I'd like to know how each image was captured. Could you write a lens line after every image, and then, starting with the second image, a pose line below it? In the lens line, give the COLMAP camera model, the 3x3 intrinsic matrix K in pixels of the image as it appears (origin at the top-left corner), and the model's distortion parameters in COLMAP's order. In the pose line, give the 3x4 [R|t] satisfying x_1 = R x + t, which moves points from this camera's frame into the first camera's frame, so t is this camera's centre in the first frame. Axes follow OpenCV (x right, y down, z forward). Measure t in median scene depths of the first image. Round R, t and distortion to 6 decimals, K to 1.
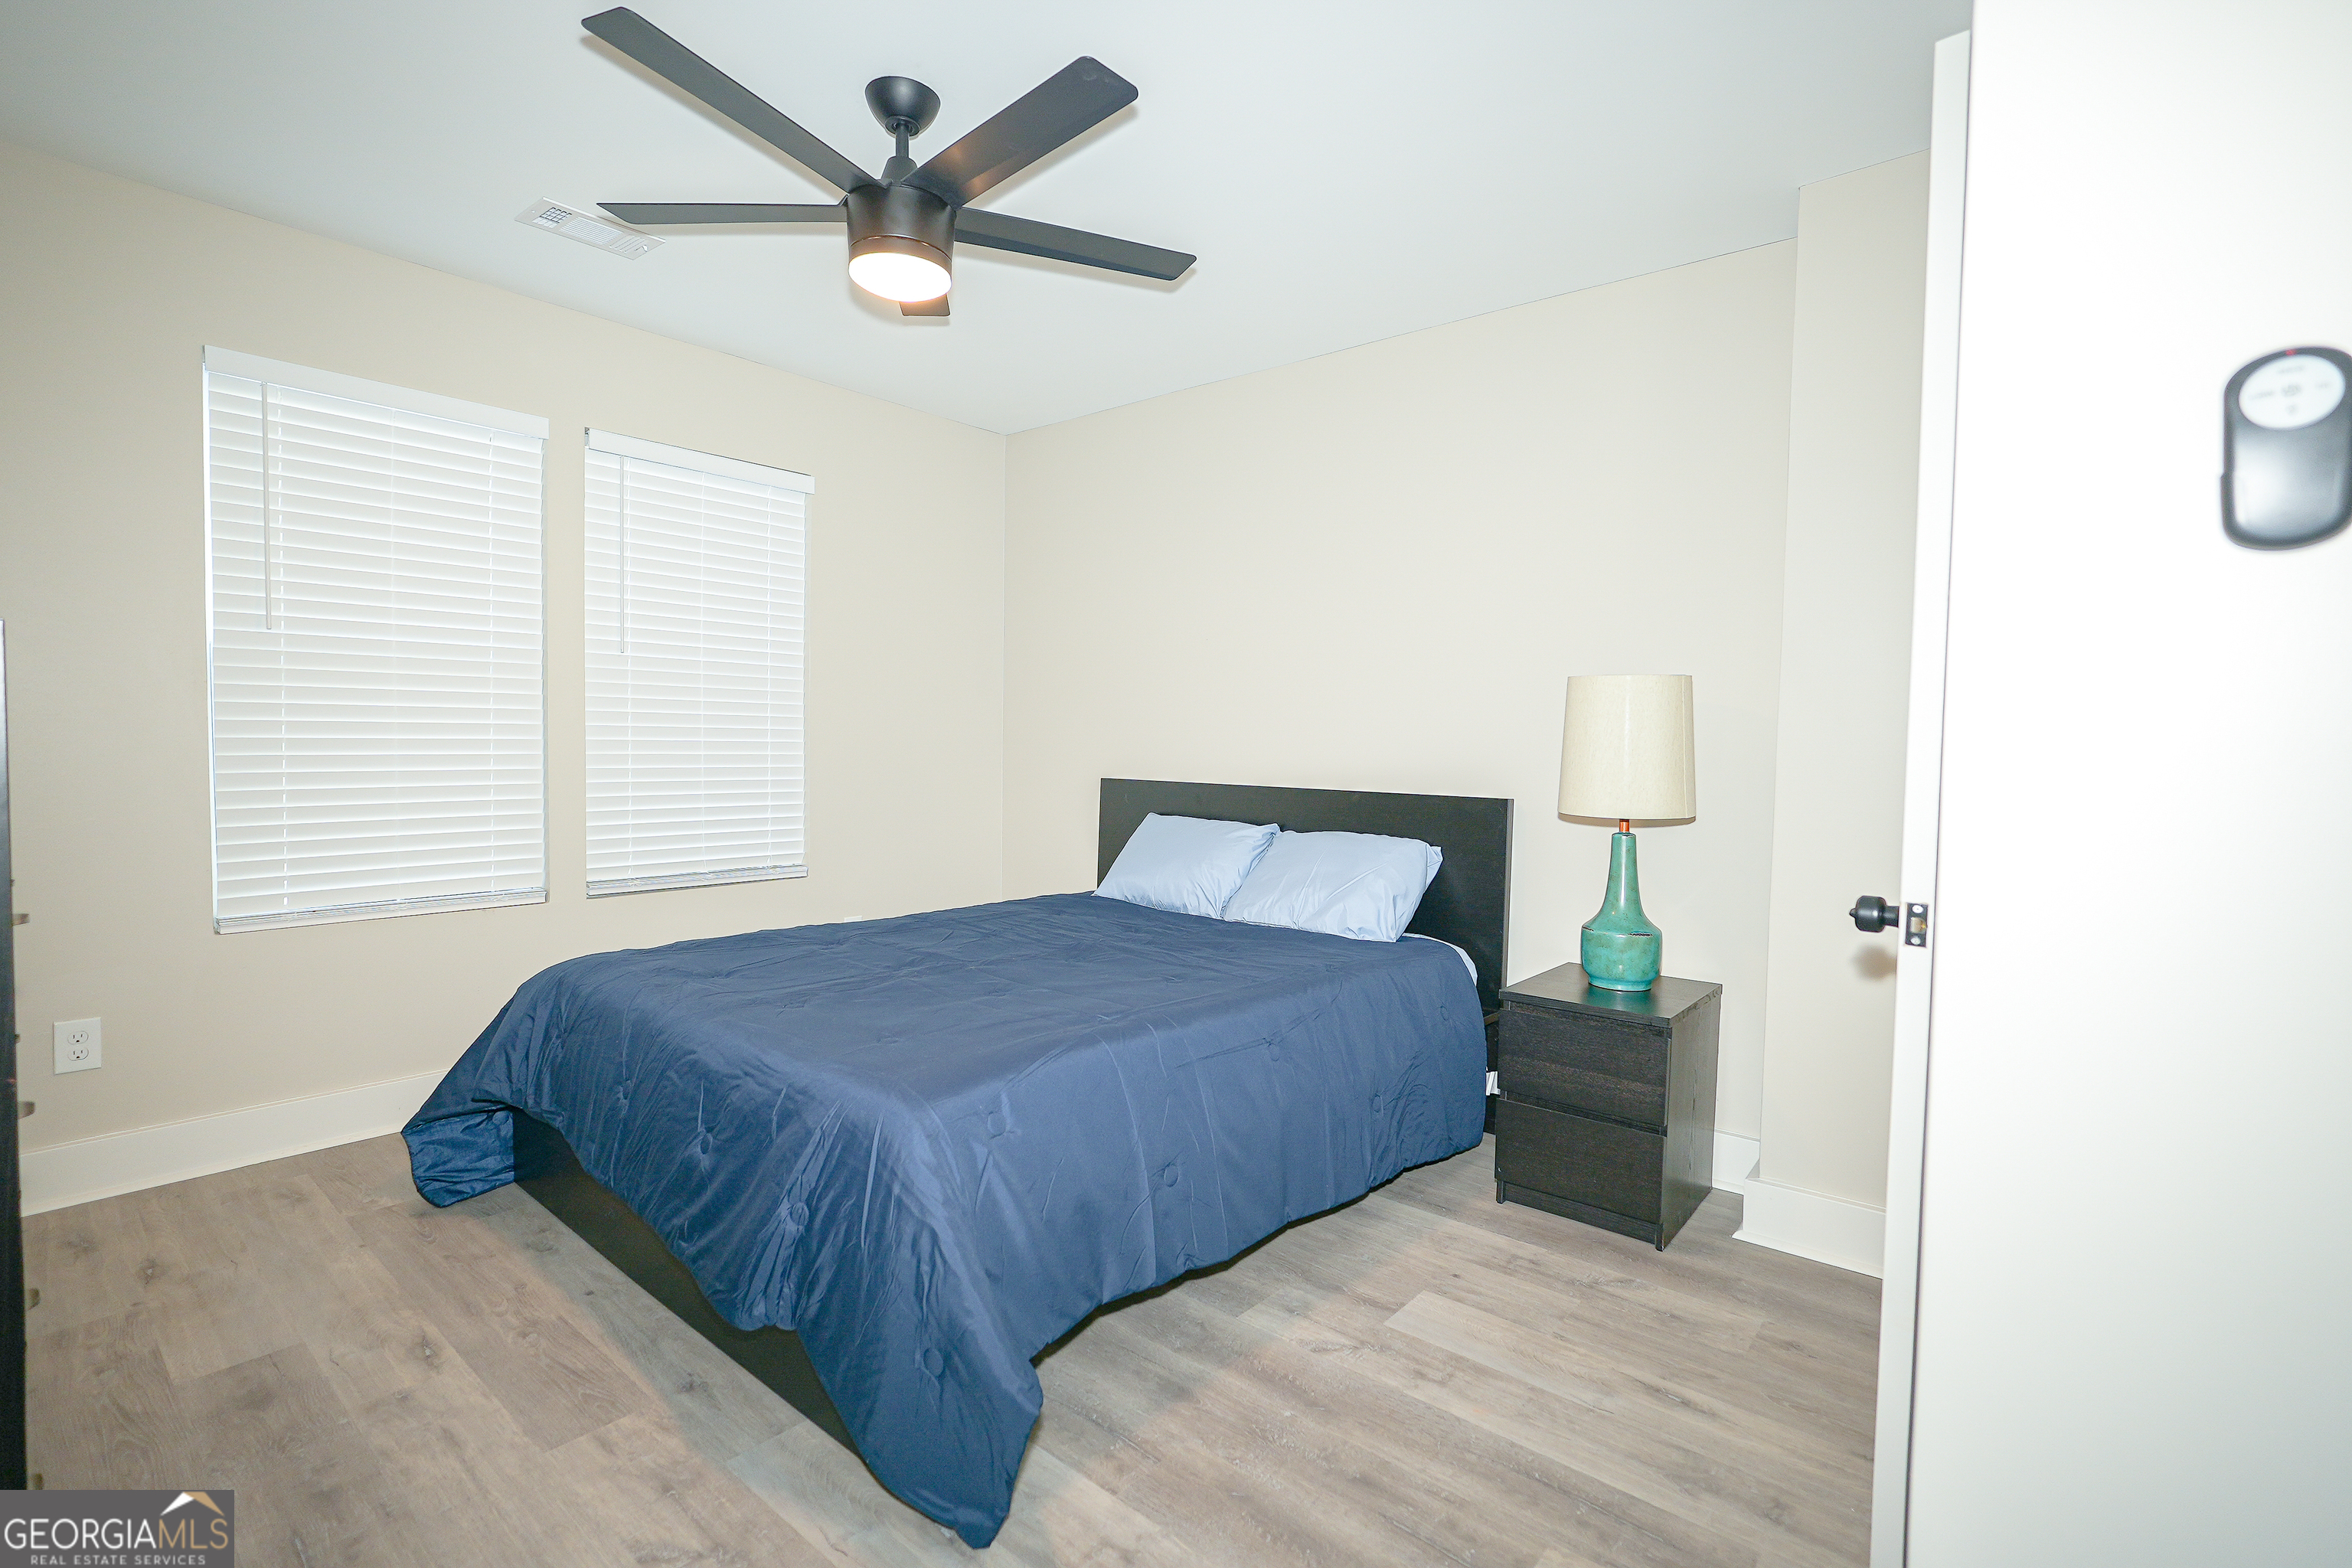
lens RADIAL K [[1073.5, 0, 1170.0], [0, 1073.5, 788.8], [0, 0, 1]] dist [-0.030135, 0.015223]
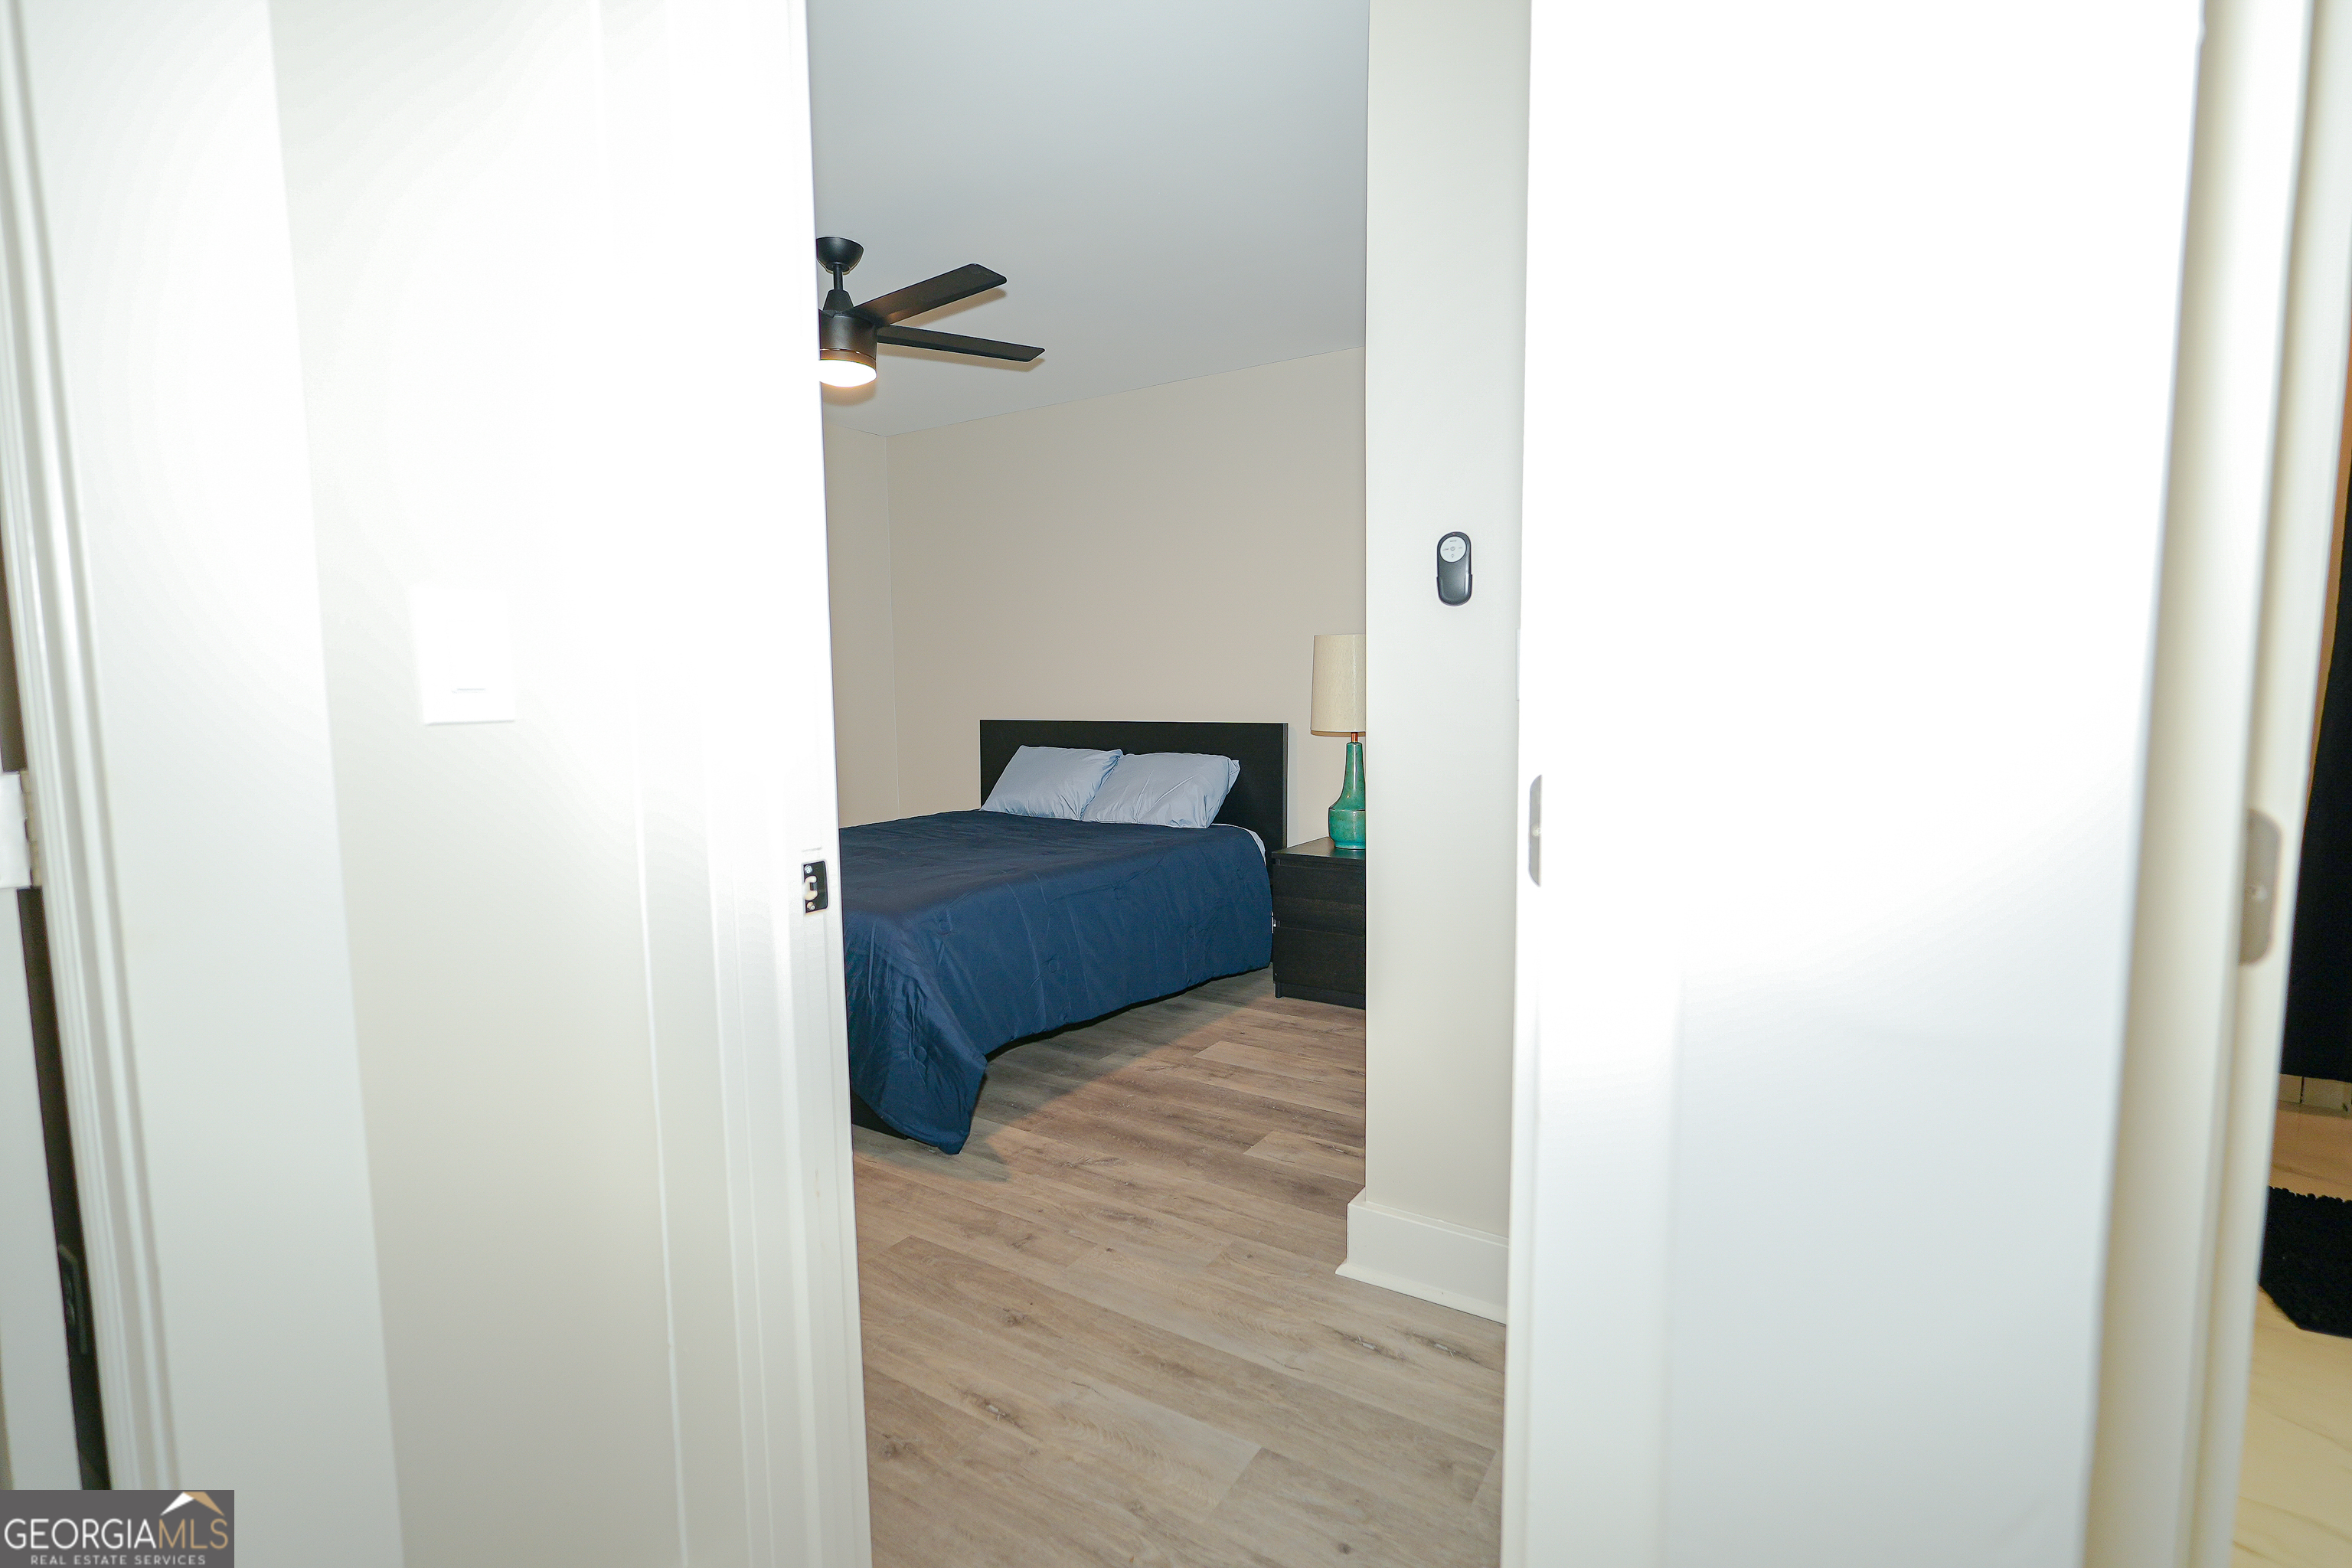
lens RADIAL K [[1073.5, 0, 1170.0], [0, 1073.5, 788.8], [0, 0, 1]] dist [-0.030135, 0.015223]
pose [[0.990810, -0.040590, 0.129029, -0.019806], [0.034151, 0.998077, 0.051734, 0.025547], [-0.130880, -0.046852, 0.990290, -0.523990]]
